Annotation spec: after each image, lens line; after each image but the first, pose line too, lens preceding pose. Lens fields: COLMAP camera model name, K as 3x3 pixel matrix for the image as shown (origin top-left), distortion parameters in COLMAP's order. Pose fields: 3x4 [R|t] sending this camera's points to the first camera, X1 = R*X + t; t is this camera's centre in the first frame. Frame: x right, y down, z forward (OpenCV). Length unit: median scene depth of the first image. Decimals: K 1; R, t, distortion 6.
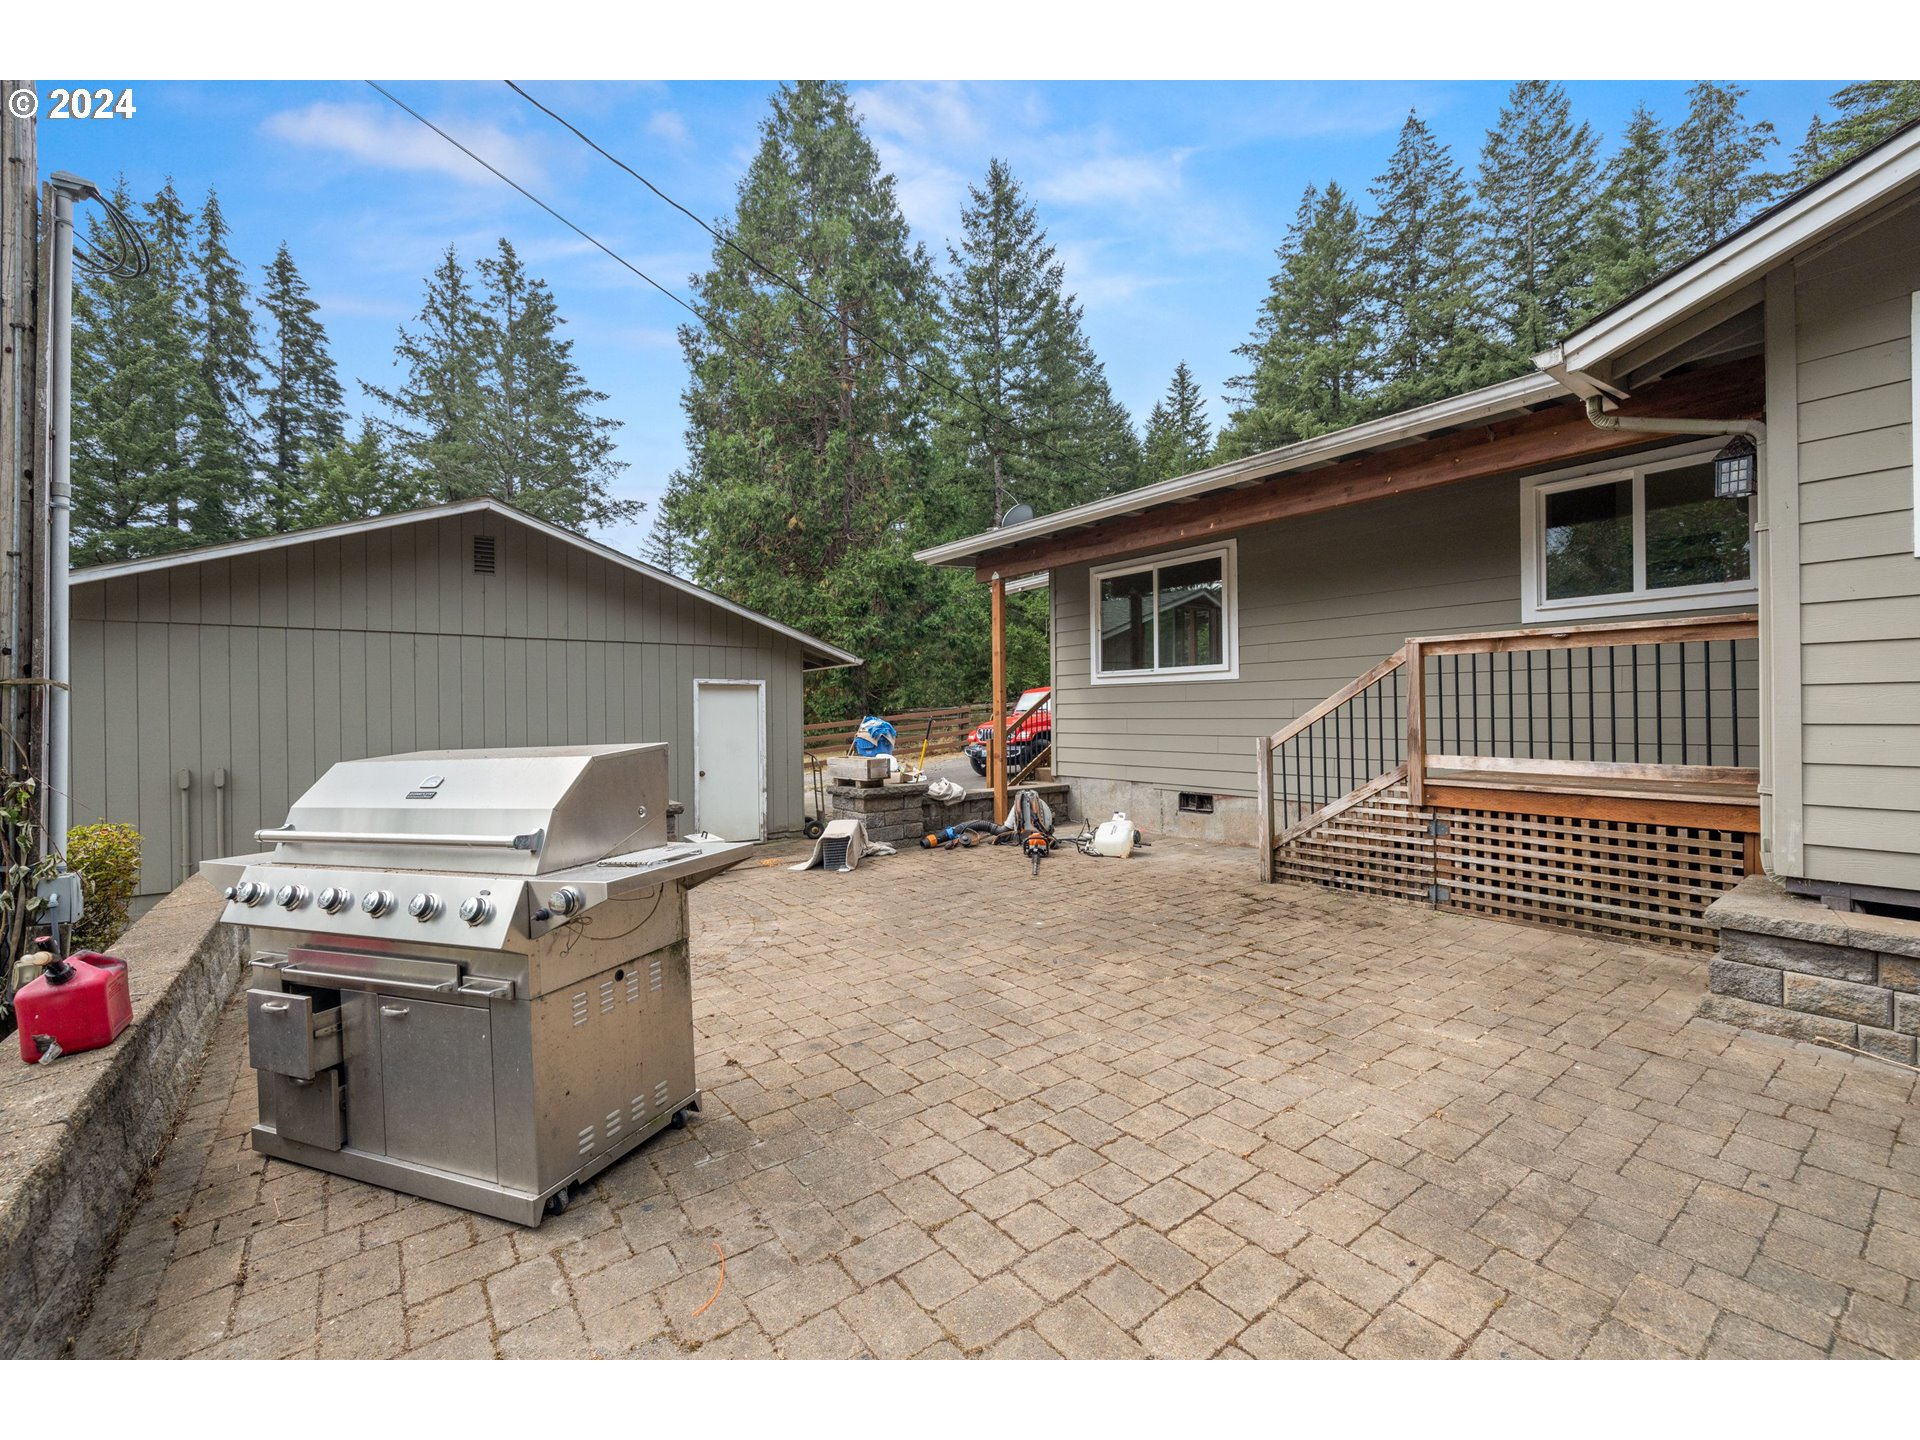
lens RADIAL K [[804.7, 0, 971.8], [0, 804.7, 717.9], [0, 0, 1]] dist [-0.001366, 0.000455]
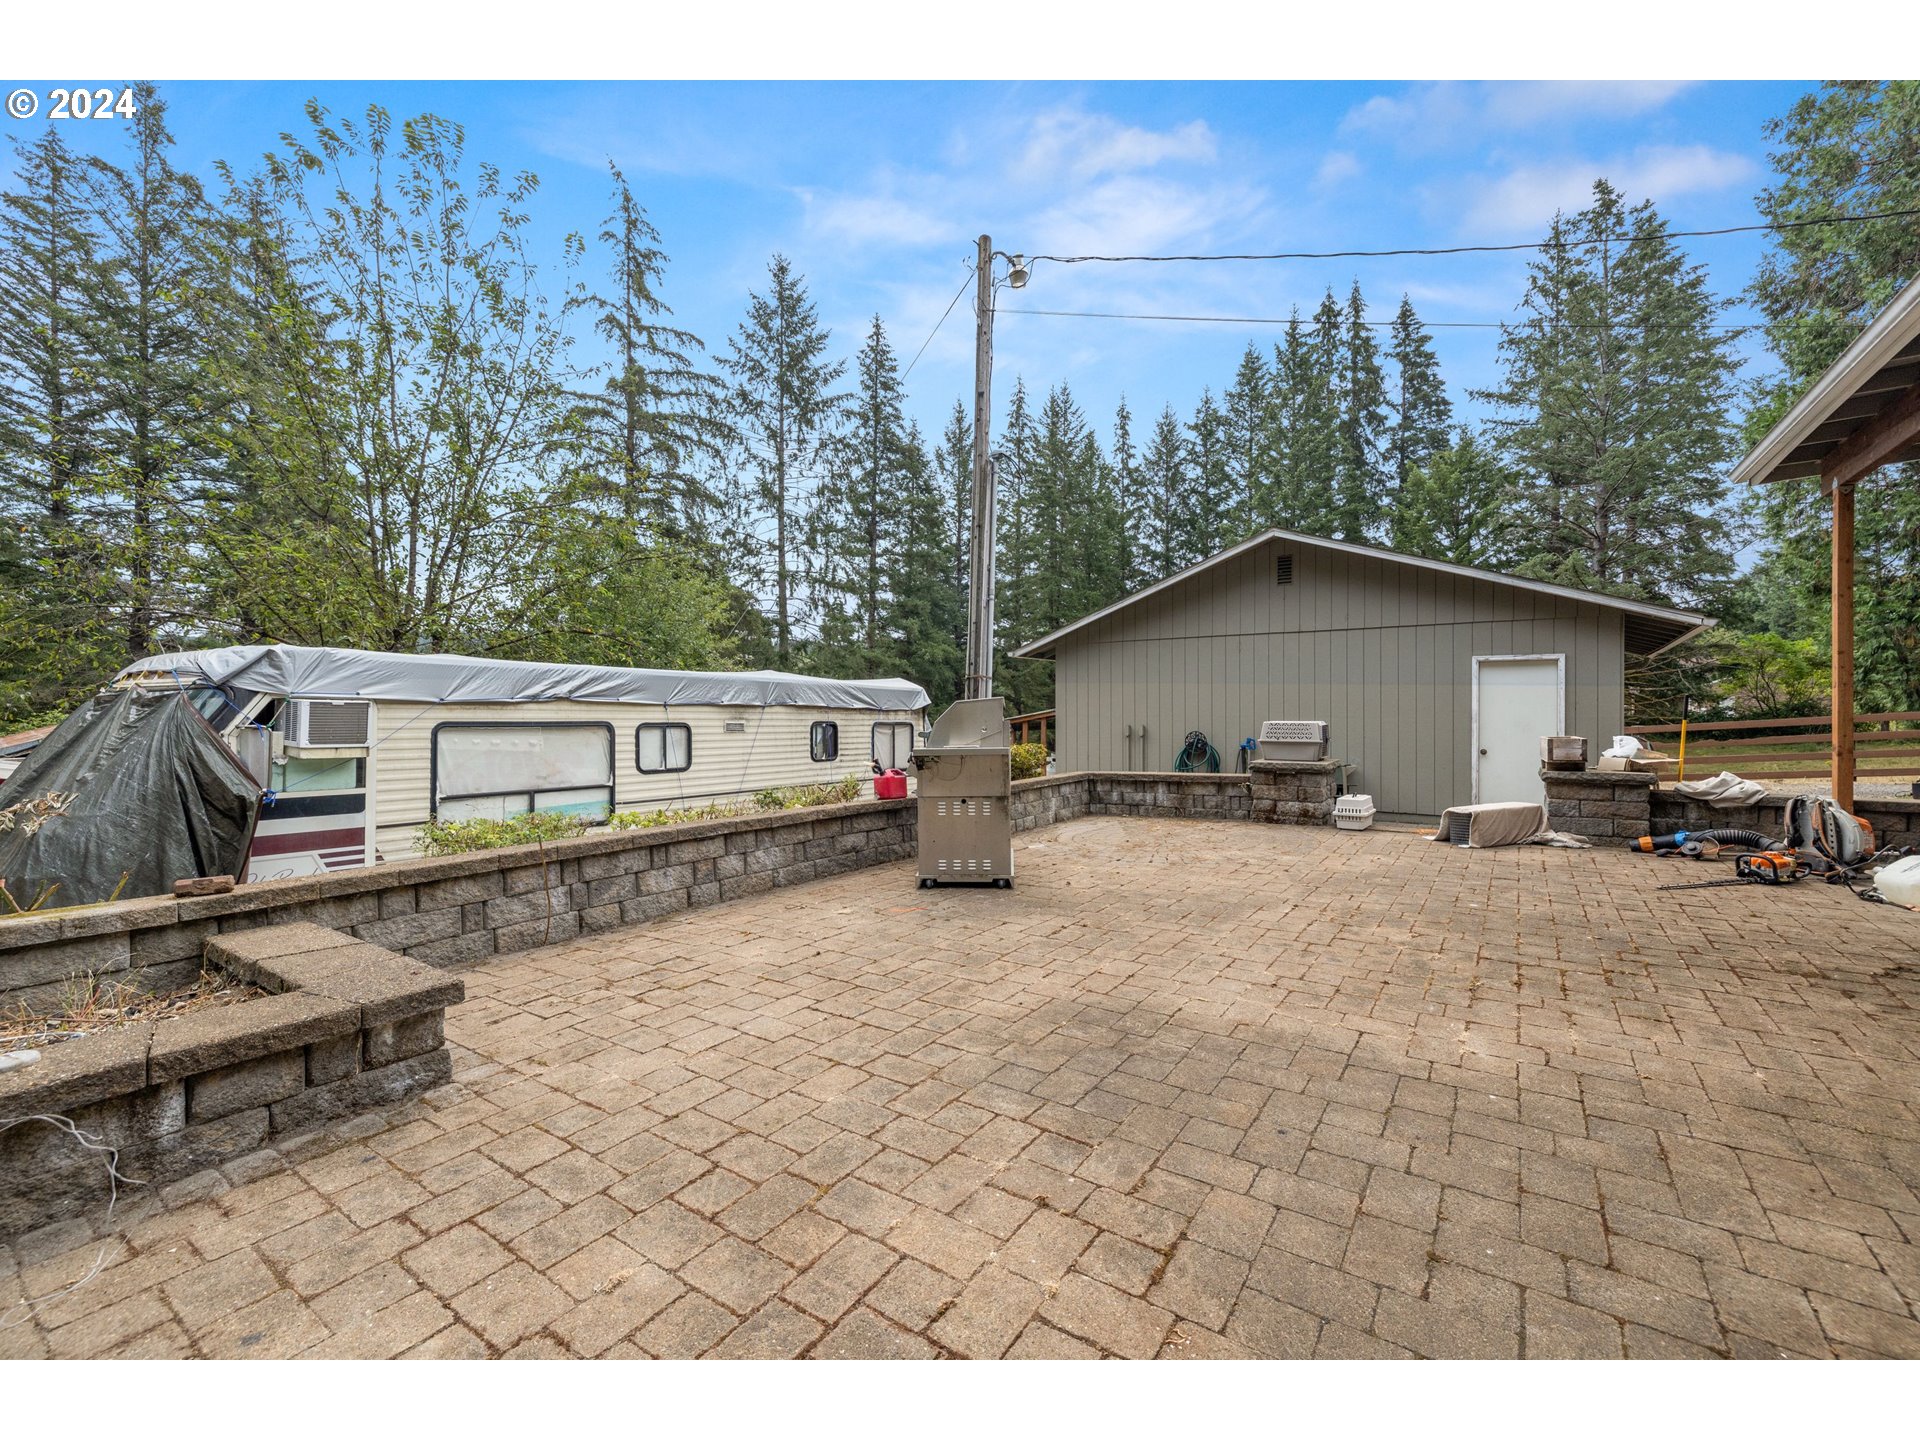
lens RADIAL K [[811.8, 0, 945.9], [0, 811.8, 713.7], [0, 0, 1]] dist [0.000024, -0.000336]
pose [[0.304905, 0.014604, -0.952271, 0.488553], [-0.005893, 0.999892, 0.013448, 0.015111], [0.952365, 0.001511, 0.304958, 0.081521]]
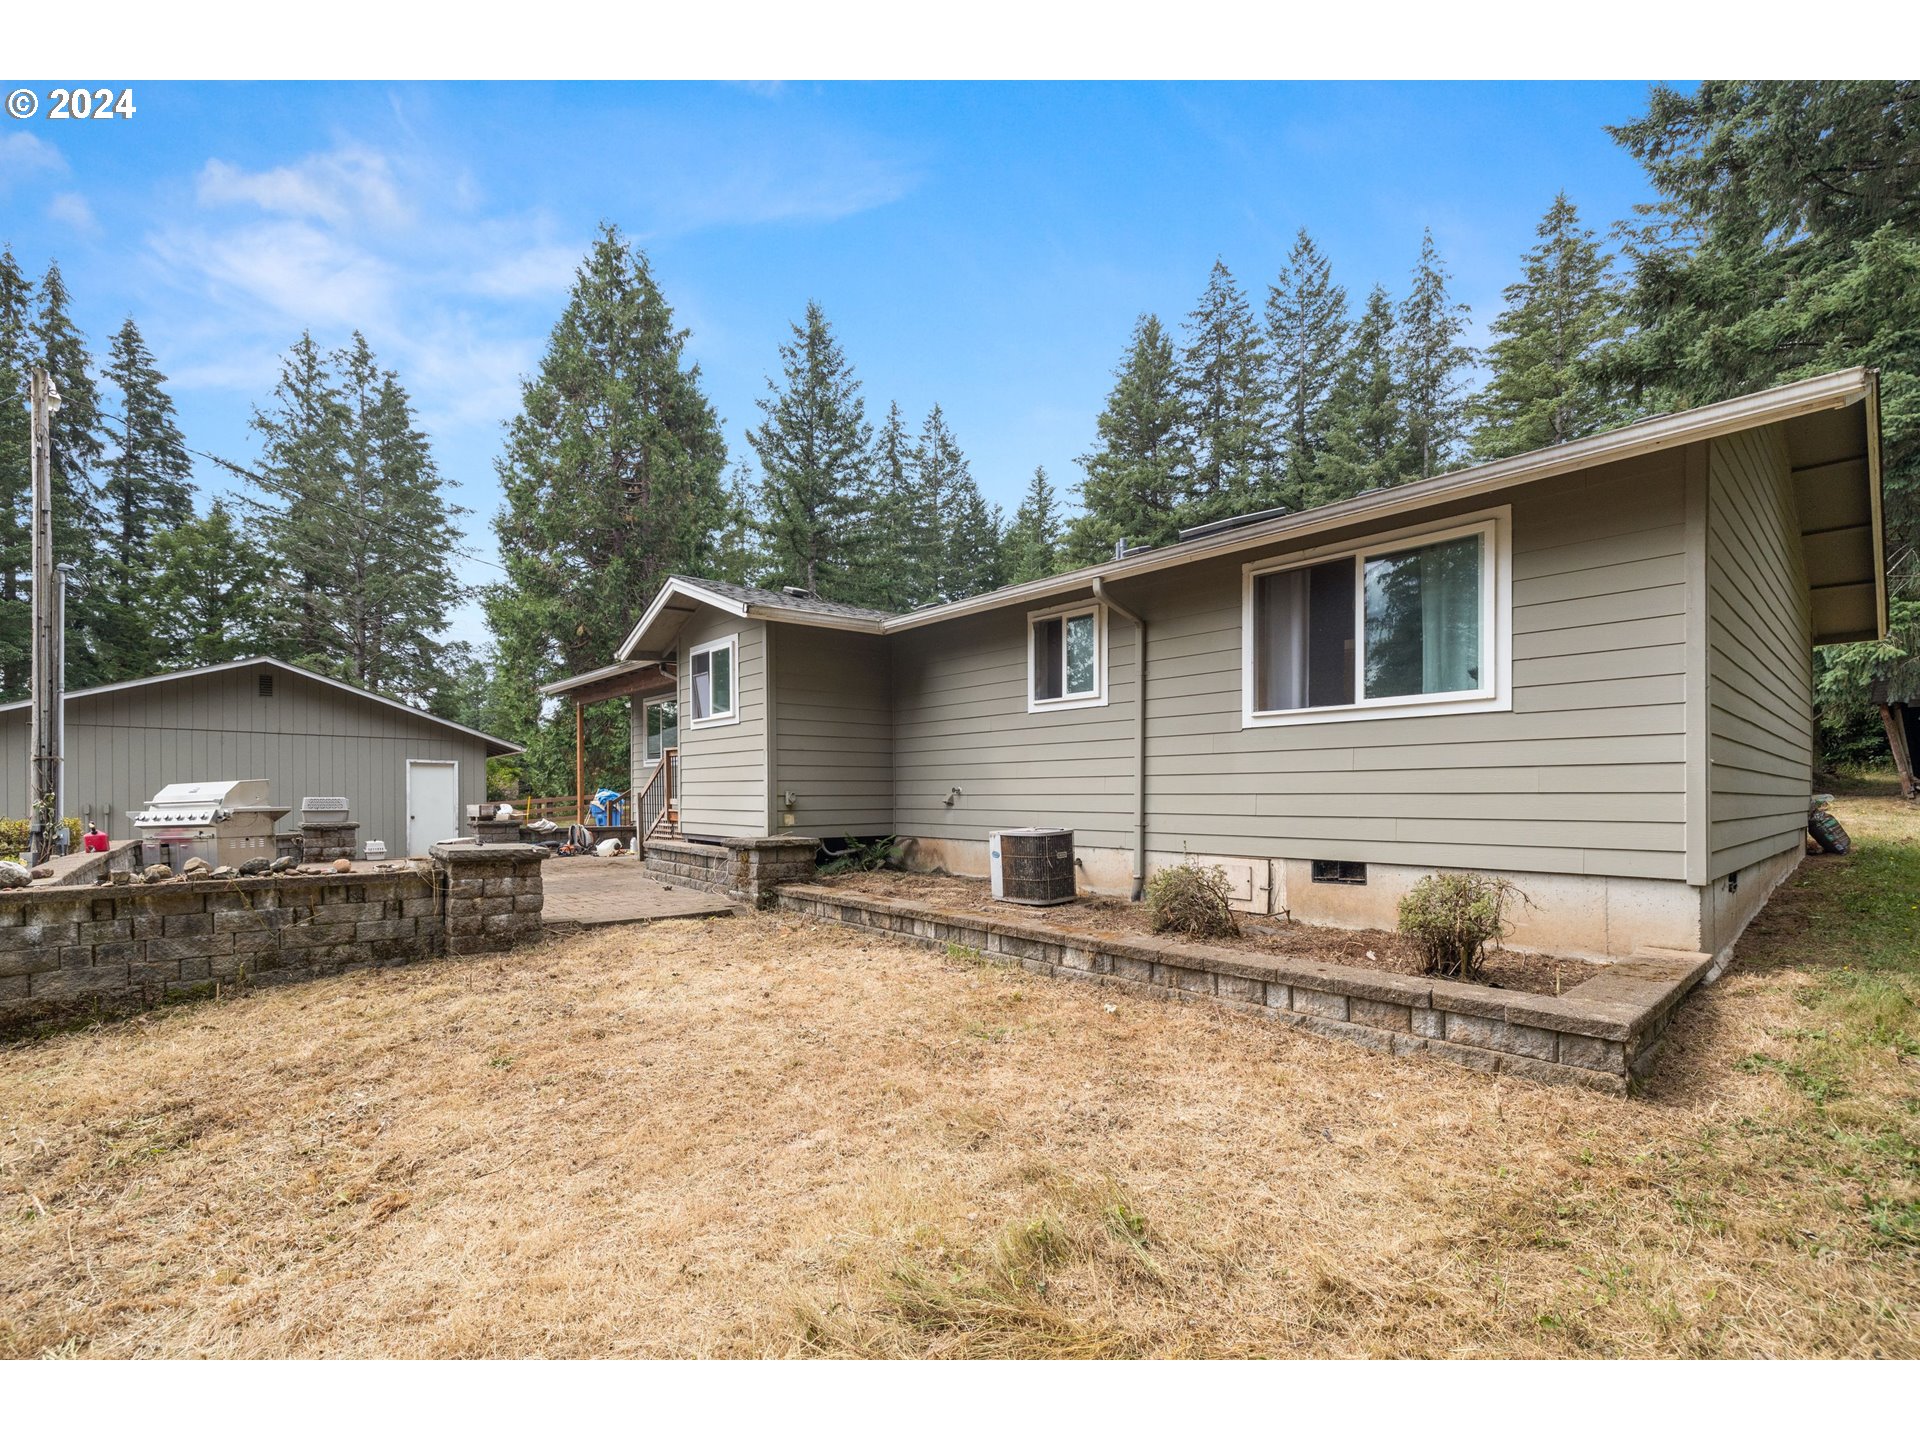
lens RADIAL K [[848.1, 0, 961.0], [0, 848.1, 811.3], [0, 0, 1]] dist [0.000321, -0.000547]
pose [[0.997320, 0.013280, 0.071942, 0.778461], [-0.013968, 0.999861, 0.009079, 0.030541], [-0.071812, -0.010059, 0.997367, -0.956175]]
